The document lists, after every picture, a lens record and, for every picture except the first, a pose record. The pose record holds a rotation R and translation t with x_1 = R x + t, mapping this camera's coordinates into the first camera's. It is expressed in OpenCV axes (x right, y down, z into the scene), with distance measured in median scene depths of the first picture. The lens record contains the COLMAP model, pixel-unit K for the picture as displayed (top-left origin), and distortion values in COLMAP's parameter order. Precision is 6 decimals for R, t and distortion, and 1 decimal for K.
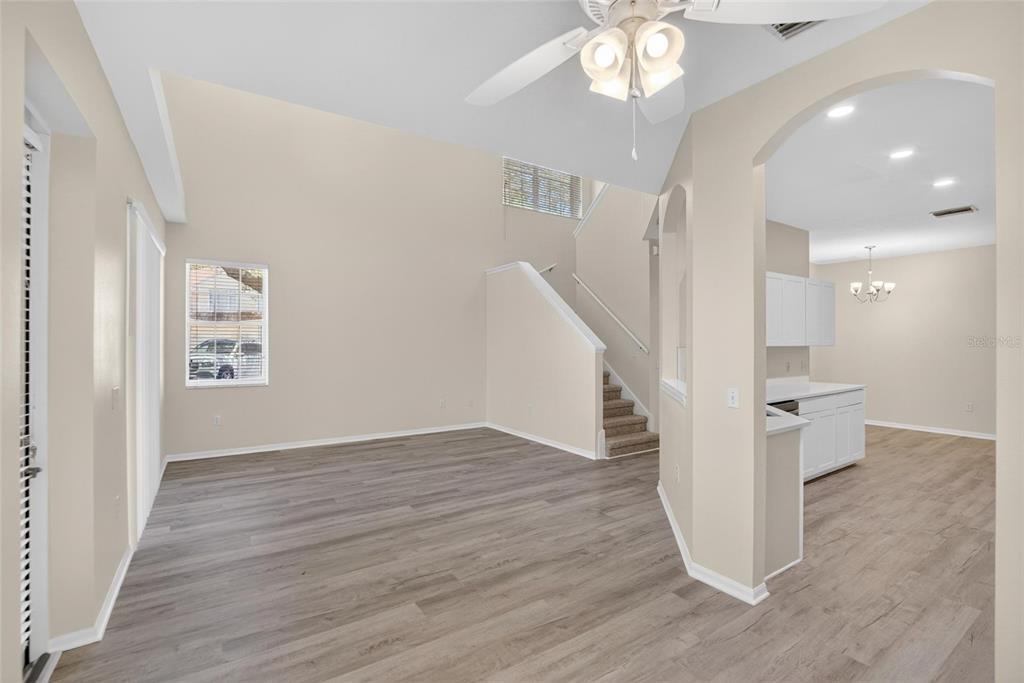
lens RADIAL K [[455.8, 0, 508.5], [0, 455.8, 340.1], [0, 0, 1]] dist [-0.028615, 0.000605]
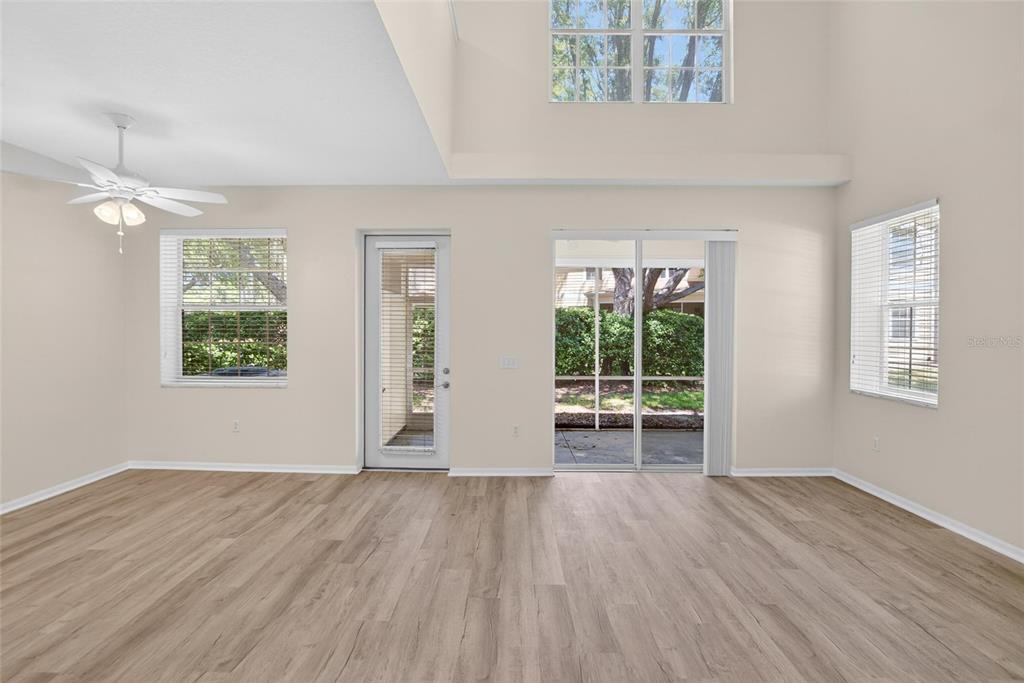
lens RADIAL K [[455.8, 0, 508.5], [0, 455.8, 340.1], [0, 0, 1]] dist [-0.028615, 0.000605]
pose [[-0.554607, 0.012326, -0.832021, 0.435346], [-0.003832, 0.999842, 0.017366, 0.010471], [0.832104, 0.012820, -0.554472, 1.590421]]
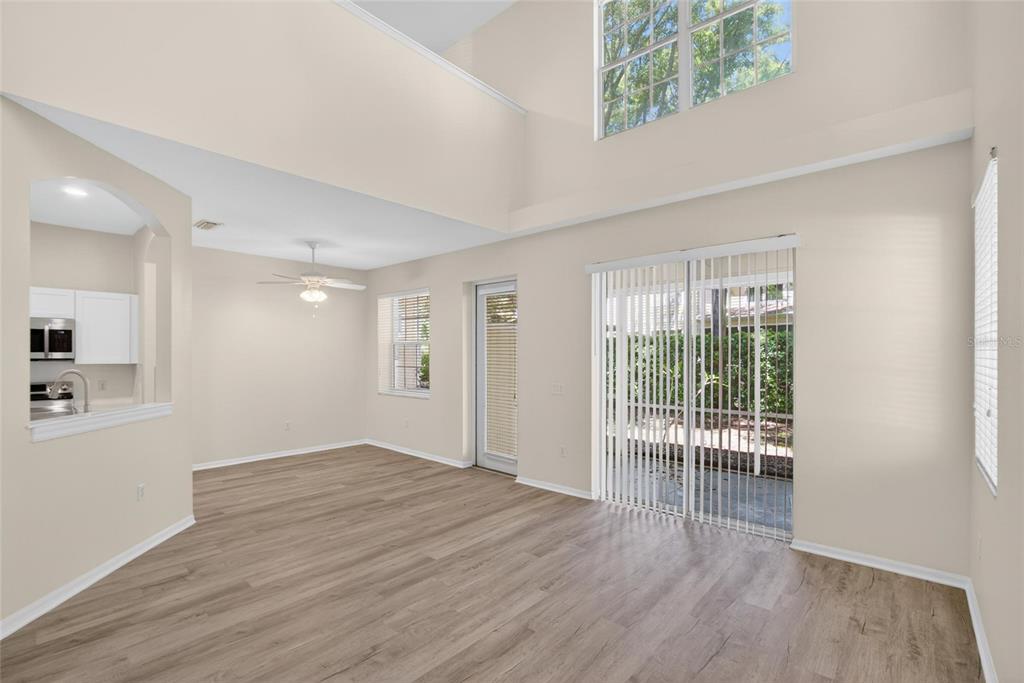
lens RADIAL K [[461.2, 0, 506.7], [0, 461.2, 346.1], [0, 0, 1]] dist [-0.025558, 0.000448]
pose [[-0.966868, -0.006160, -0.255202, -0.157747], [-0.001747, 0.999845, -0.017518, -0.013592], [0.255270, -0.016492, -0.966729, 2.290953]]
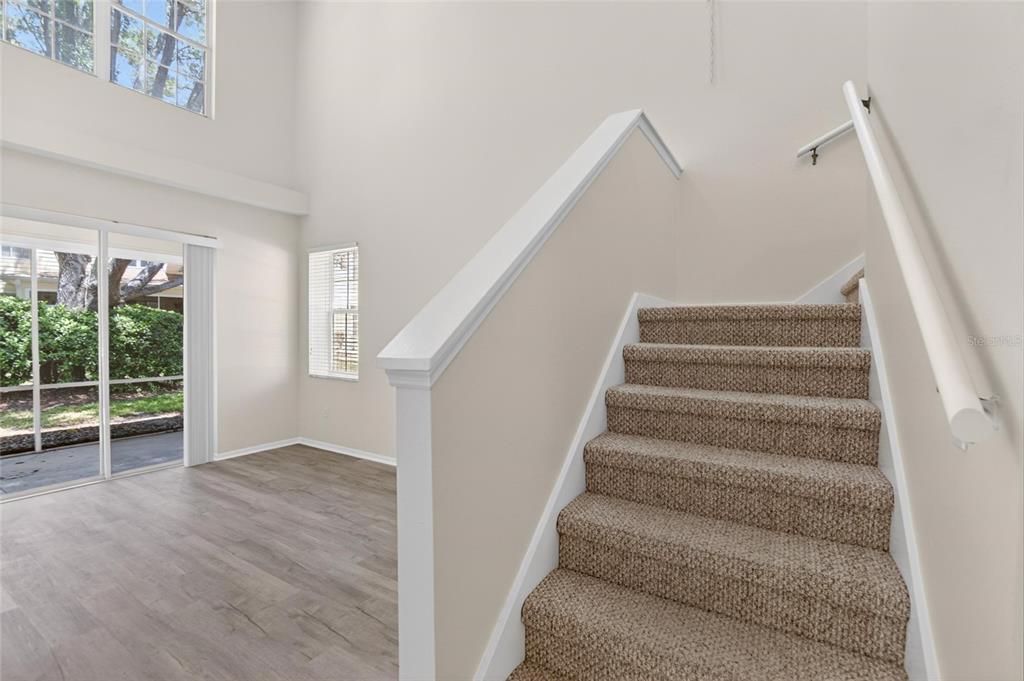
lens RADIAL K [[455.8, 0, 508.5], [0, 455.8, 339.1], [0, 0, 1]] dist [-0.028615, 0.000605]
pose [[0.424989, 0.015621, -0.905064, 0.692953], [-0.005896, 0.999878, 0.014489, 0.008180], [0.905179, -0.000822, 0.425029, 1.651756]]
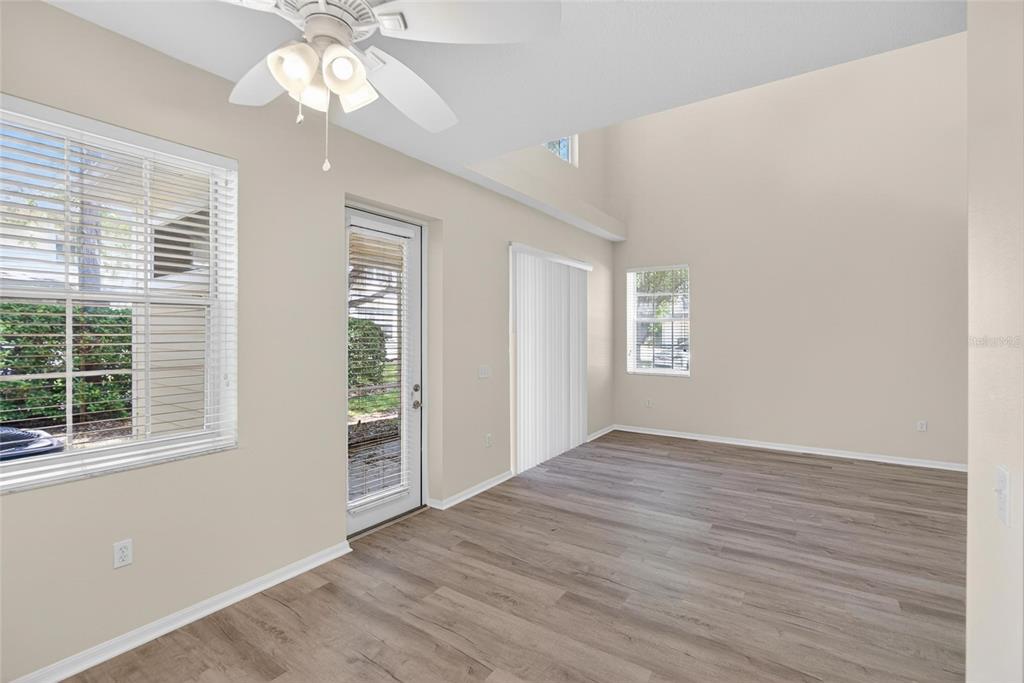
lens RADIAL K [[454.6, 0, 514.6], [0, 454.6, 333.7], [0, 0, 1]] dist [-0.026358, 0.000327]
pose [[0.386684, -0.001118, -0.922212, 0.543095], [0.002002, 0.999998, -0.000373, -0.006245], [0.922210, -0.001702, 0.386685, 0.381278]]
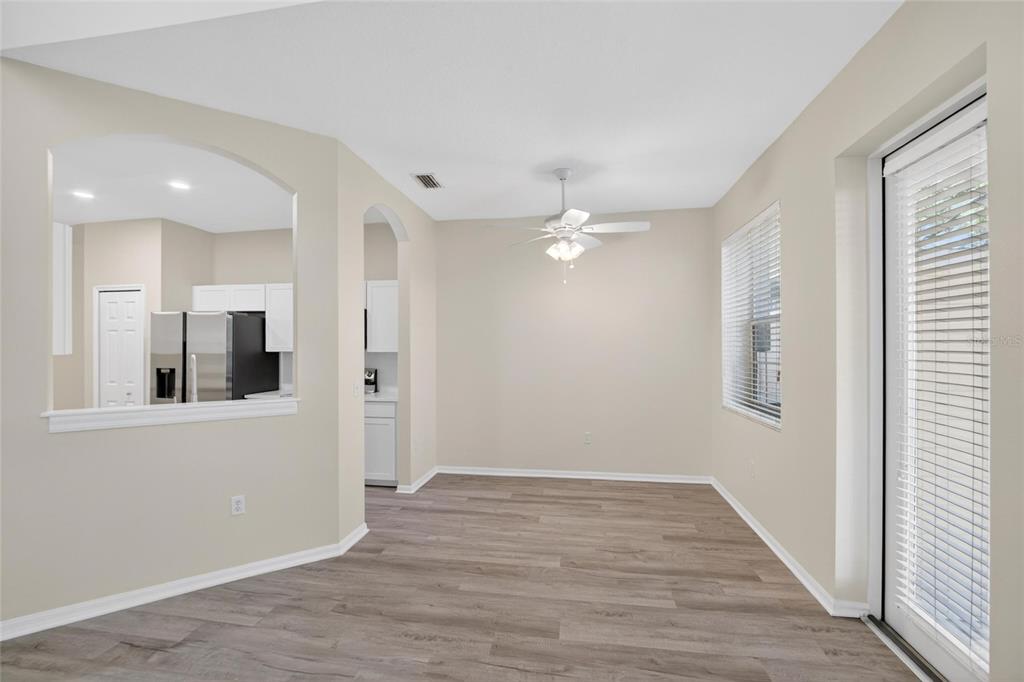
lens RADIAL K [[461.2, 0, 506.7], [0, 461.2, 345.6], [0, 0, 1]] dist [-0.025558, 0.000448]
pose [[-0.736060, 0.002781, 0.676910, -0.573824], [0.000843, 0.999995, -0.003192, 0.007586], [-0.676915, -0.001779, -0.736059, 1.341607]]
